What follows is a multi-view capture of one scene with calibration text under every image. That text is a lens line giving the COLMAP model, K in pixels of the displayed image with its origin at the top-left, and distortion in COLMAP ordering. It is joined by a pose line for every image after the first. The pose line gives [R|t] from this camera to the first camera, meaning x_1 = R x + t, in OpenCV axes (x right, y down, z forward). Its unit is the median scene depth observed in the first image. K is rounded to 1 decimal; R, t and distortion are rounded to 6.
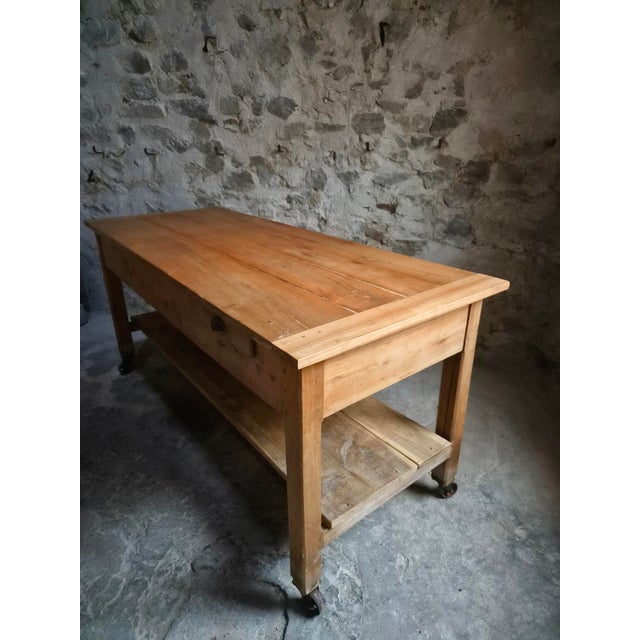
lens RADIAL K [[437.3, 0, 324.6], [0, 437.3, 318.6], [0, 0, 1]] dist [0.051968, -0.044215]
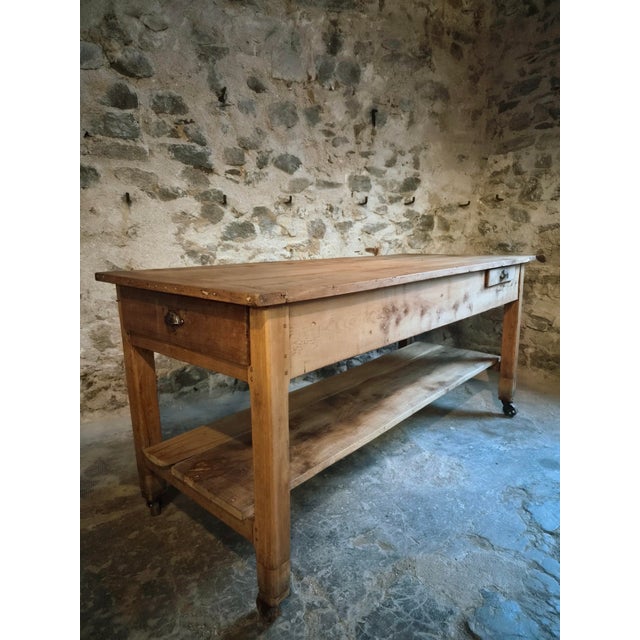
lens RADIAL K [[432.5, 0, 322.3], [0, 432.5, 322.5], [0, 0, 1]] dist [0.062987, -0.050338]
pose [[0.738401, -0.119104, 0.663760, -0.780733], [0.257064, 0.959674, -0.113769, 0.036915], [-0.623443, 0.254636, 0.739242, 0.256342]]
